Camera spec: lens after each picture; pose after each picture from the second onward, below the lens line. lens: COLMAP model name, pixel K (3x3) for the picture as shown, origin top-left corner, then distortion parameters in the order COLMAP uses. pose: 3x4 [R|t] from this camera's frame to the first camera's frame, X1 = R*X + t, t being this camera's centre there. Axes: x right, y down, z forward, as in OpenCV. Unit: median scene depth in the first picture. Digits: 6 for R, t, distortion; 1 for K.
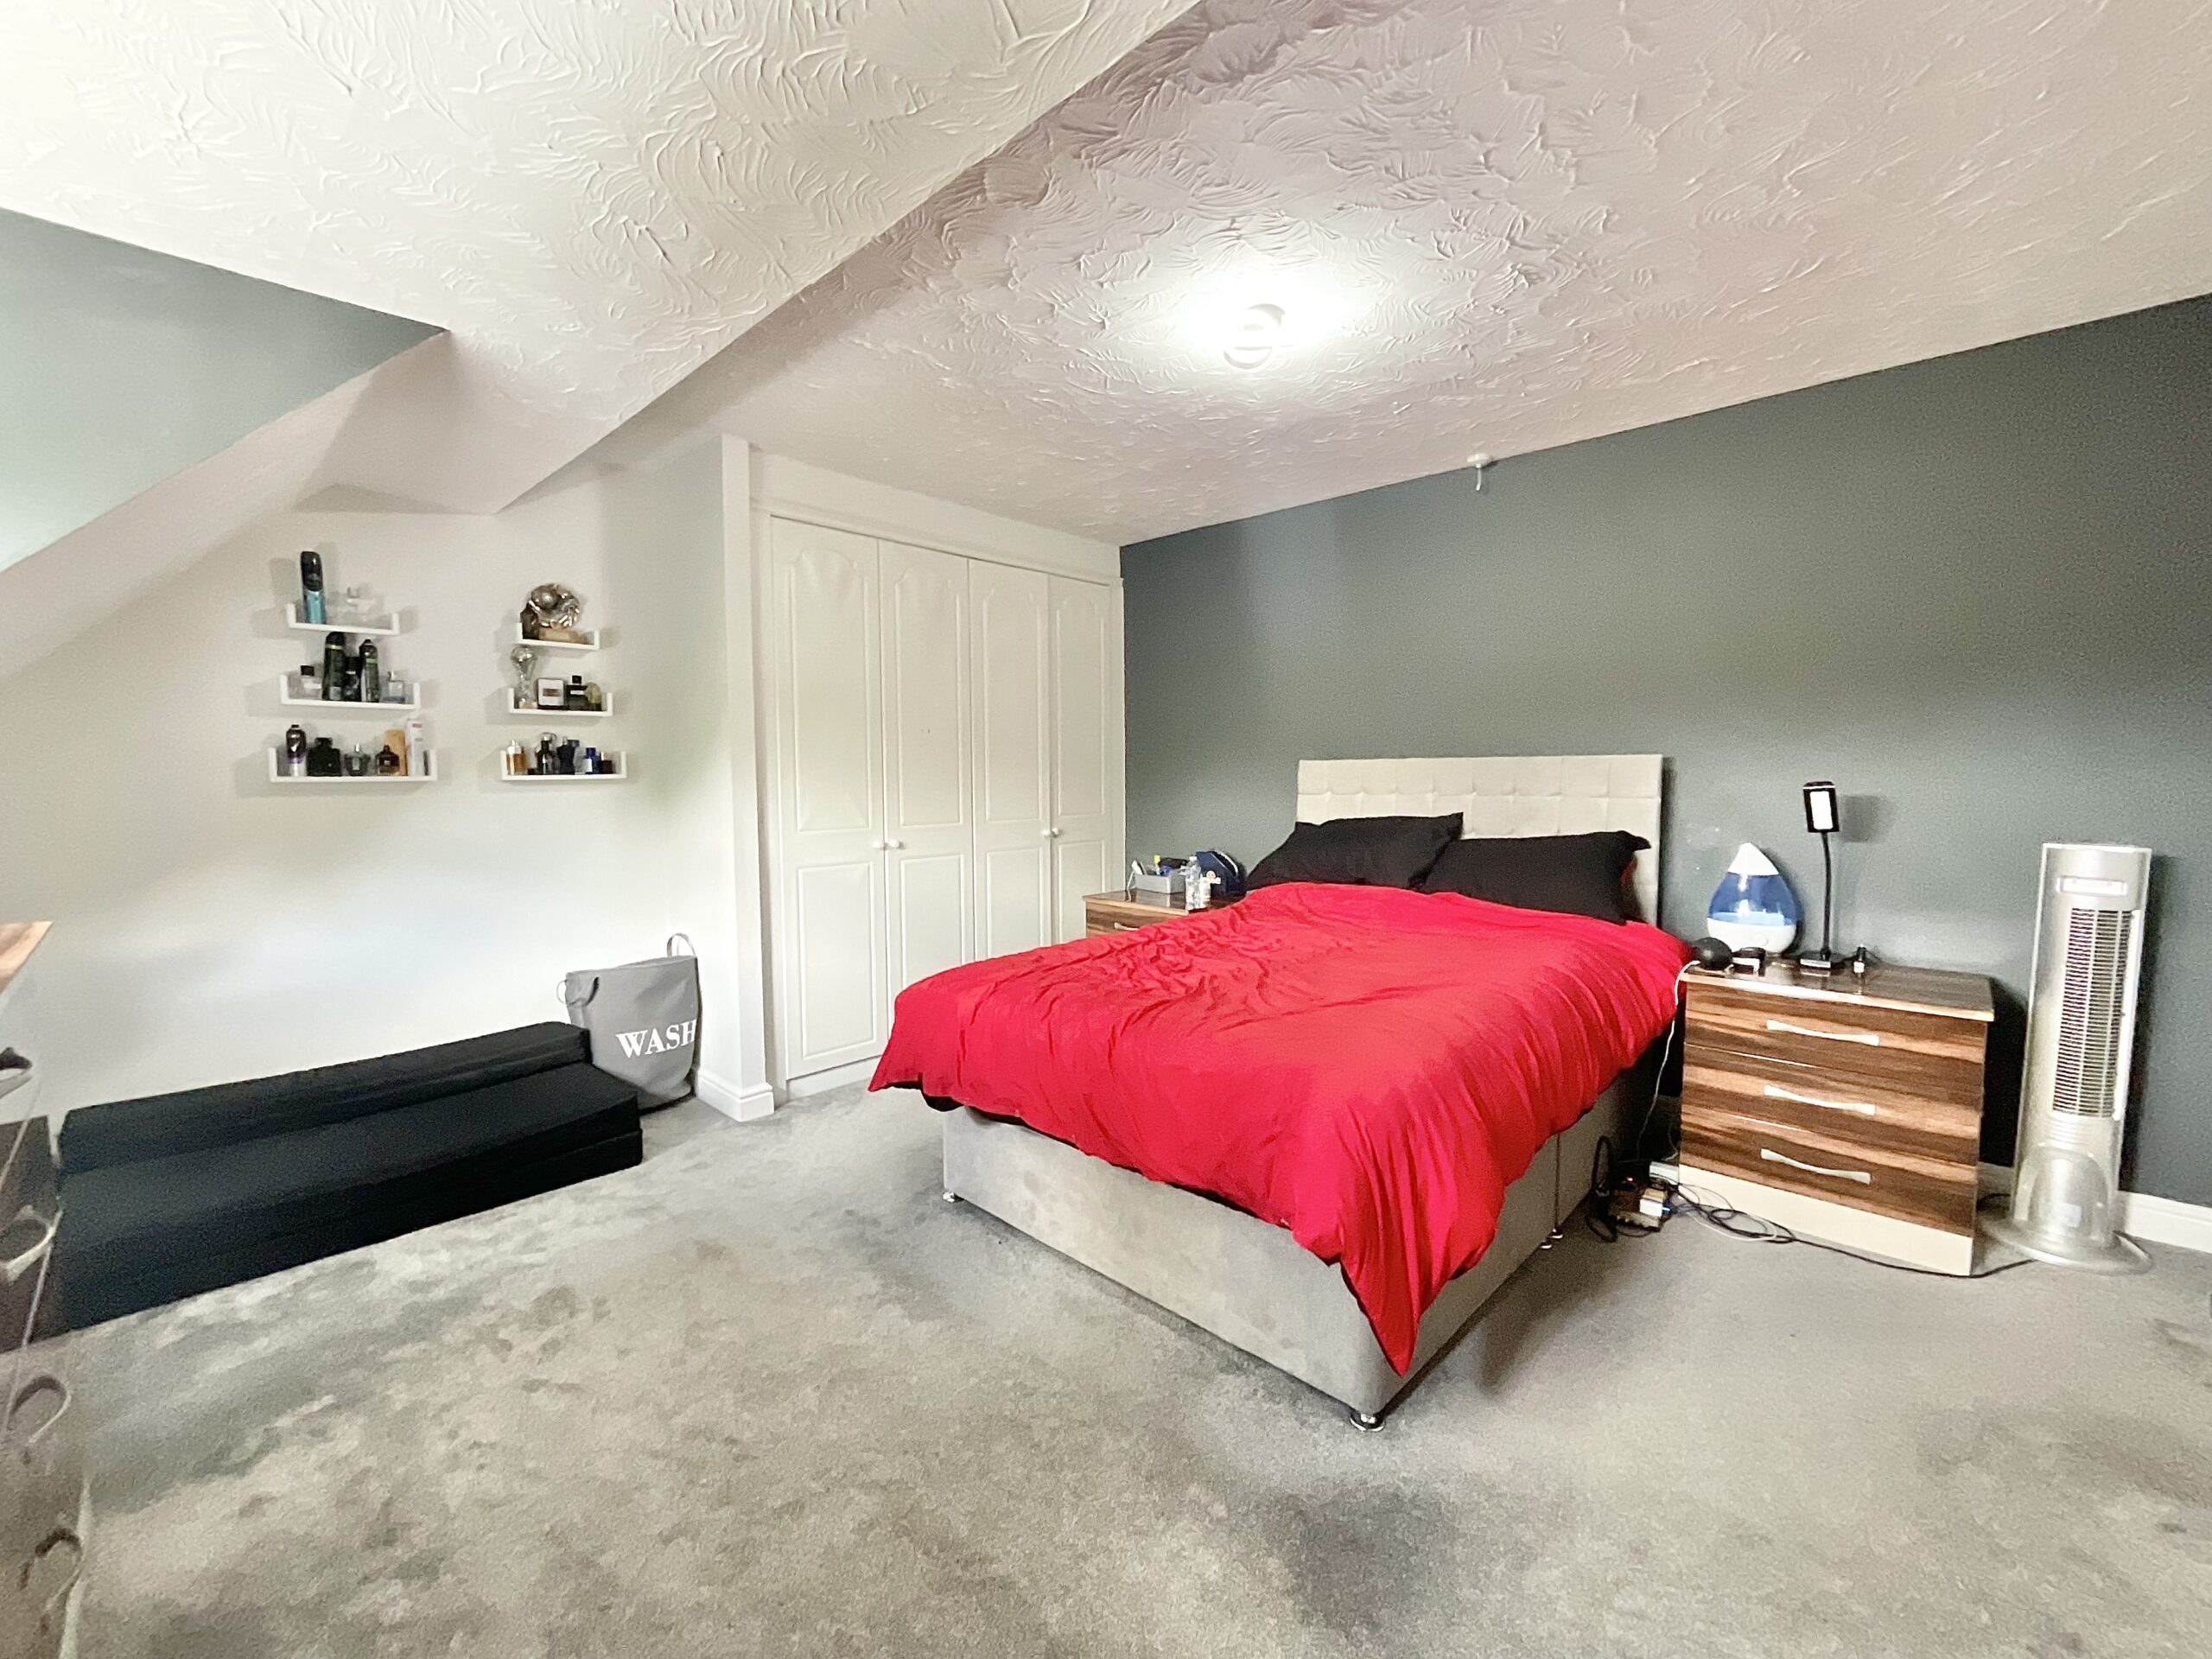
lens RADIAL K [[897.4, 0, 1107.3], [0, 897.4, 834.0], [0, 0, 1]] dist [0.001513, 0.000673]
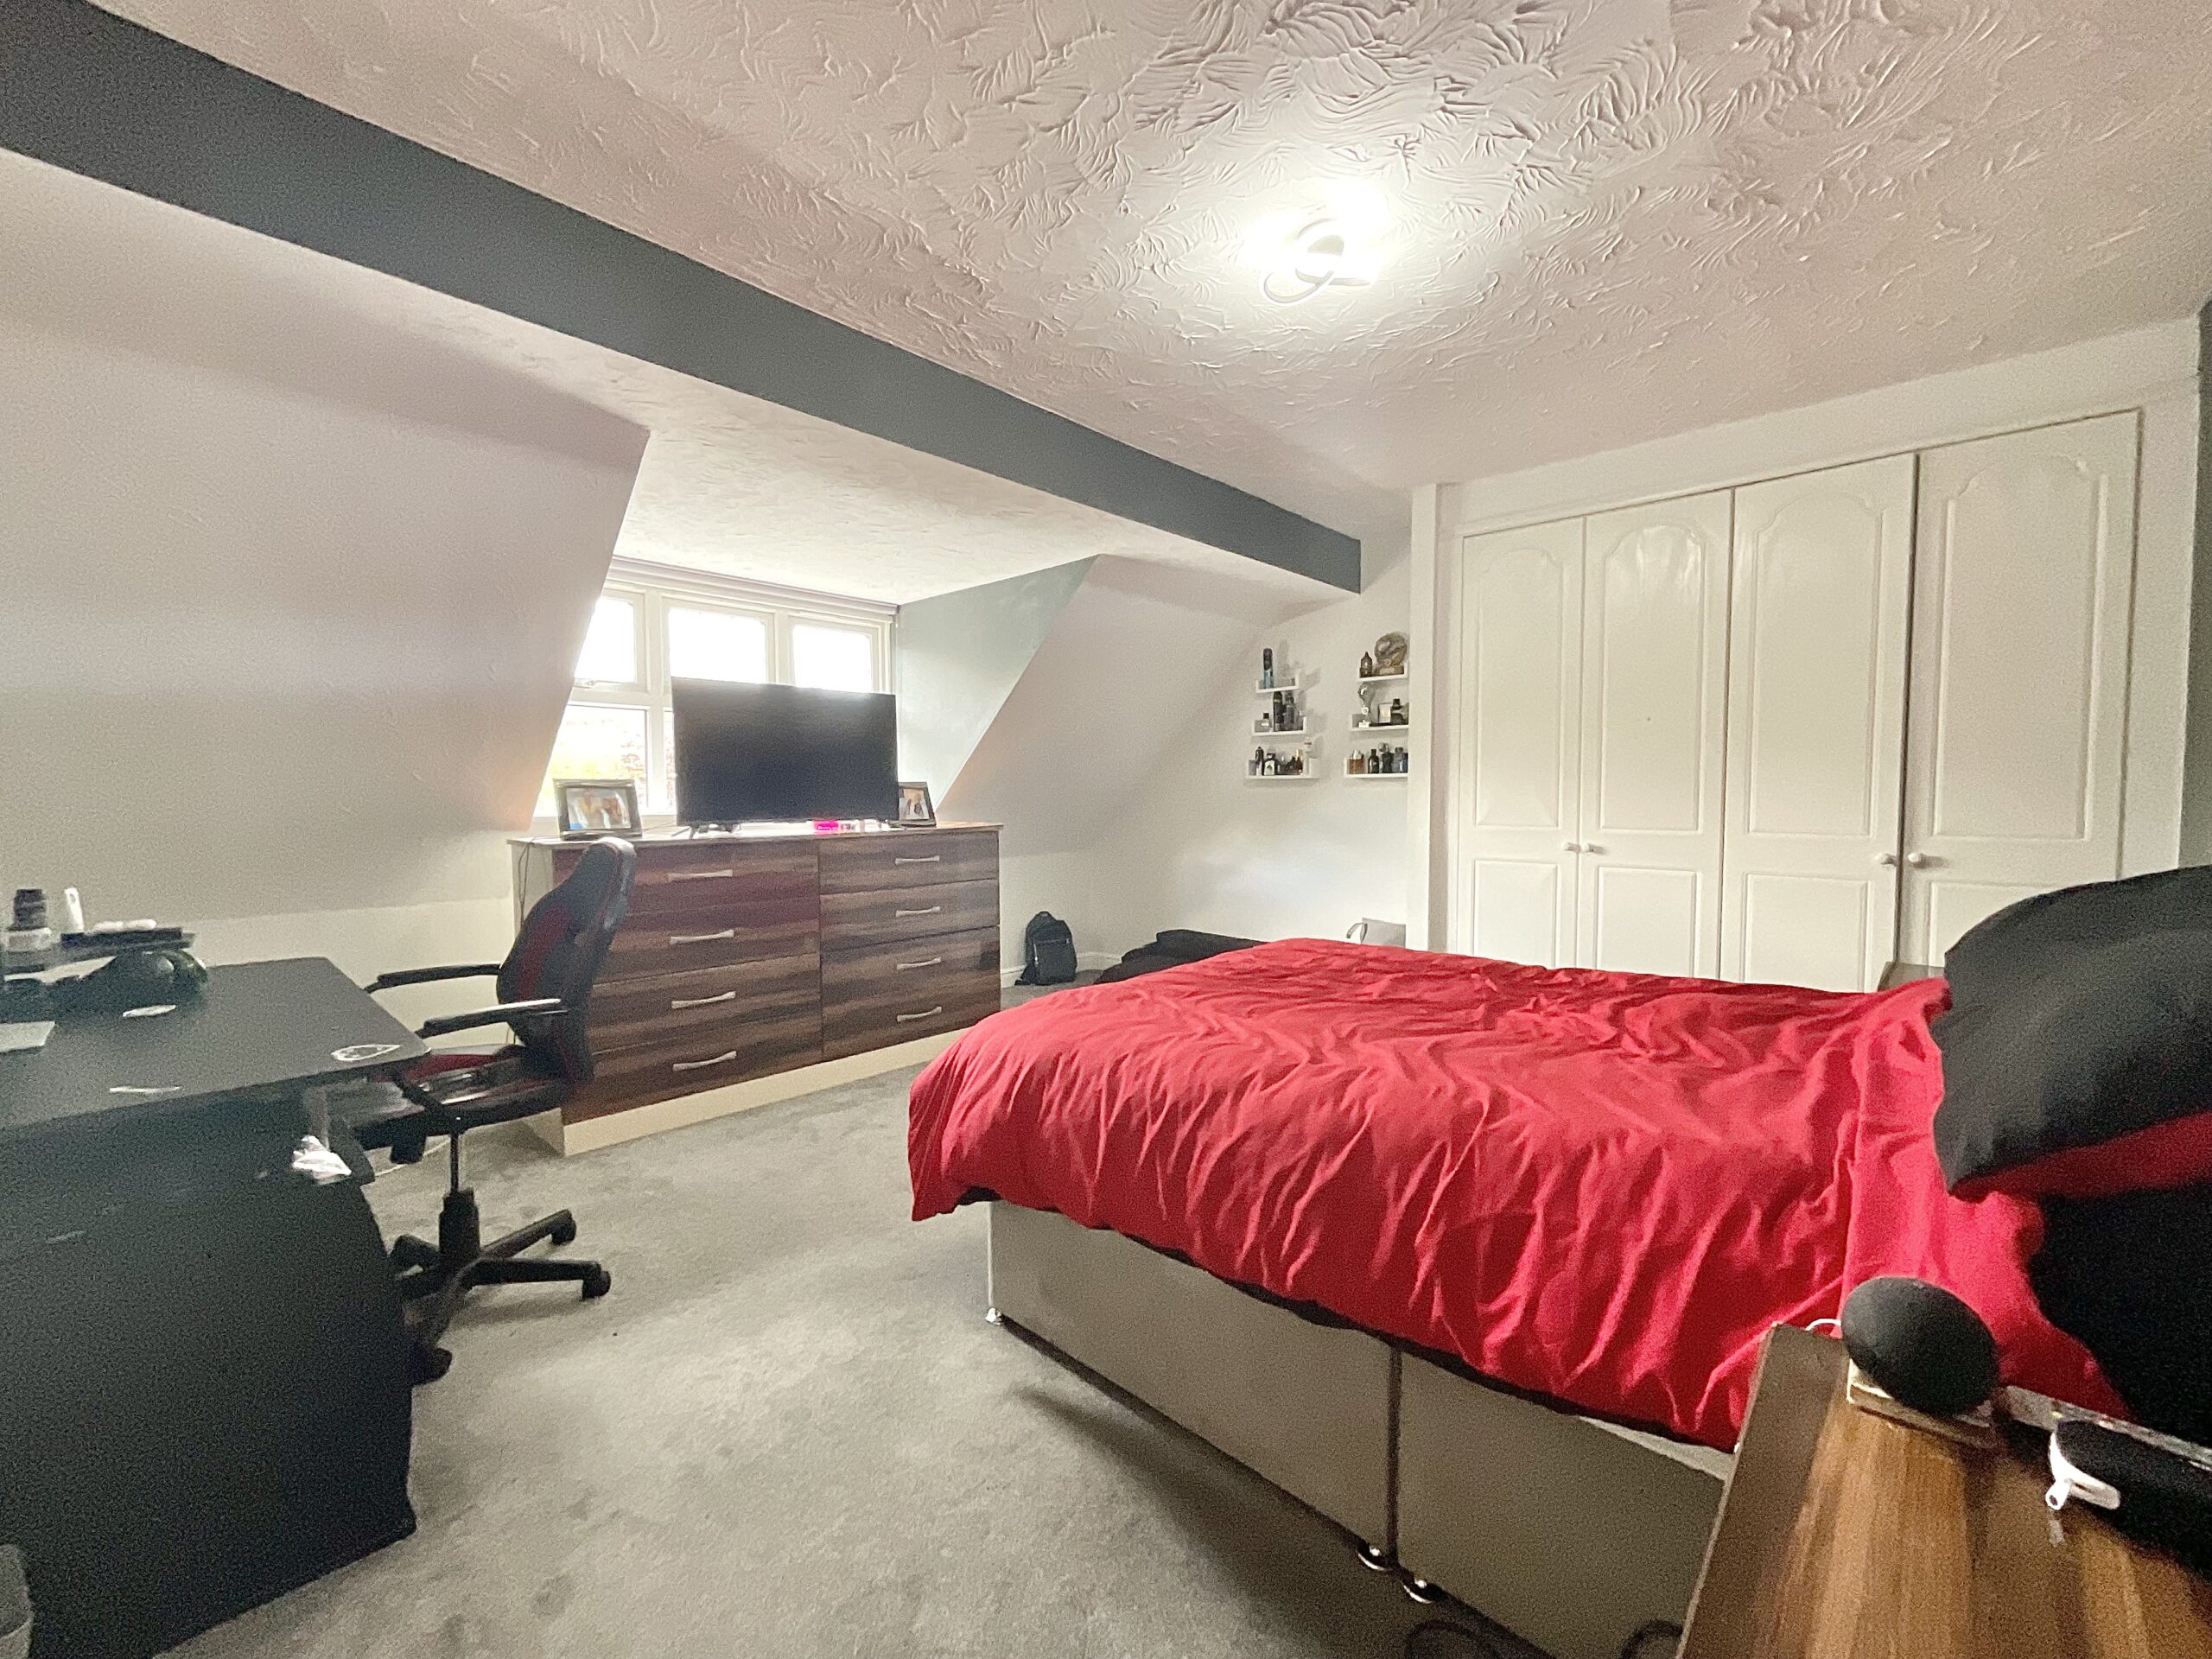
lens RADIAL K [[897.4, 0, 1108.6], [0, 897.4, 833.3], [0, 0, 1]] dist [0.001513, 0.000673]
pose [[0.019367, 0.053952, -0.998356, 0.852558], [-0.068183, 0.996290, 0.052518, -0.022053], [0.997485, 0.067053, 0.022974, 0.642336]]
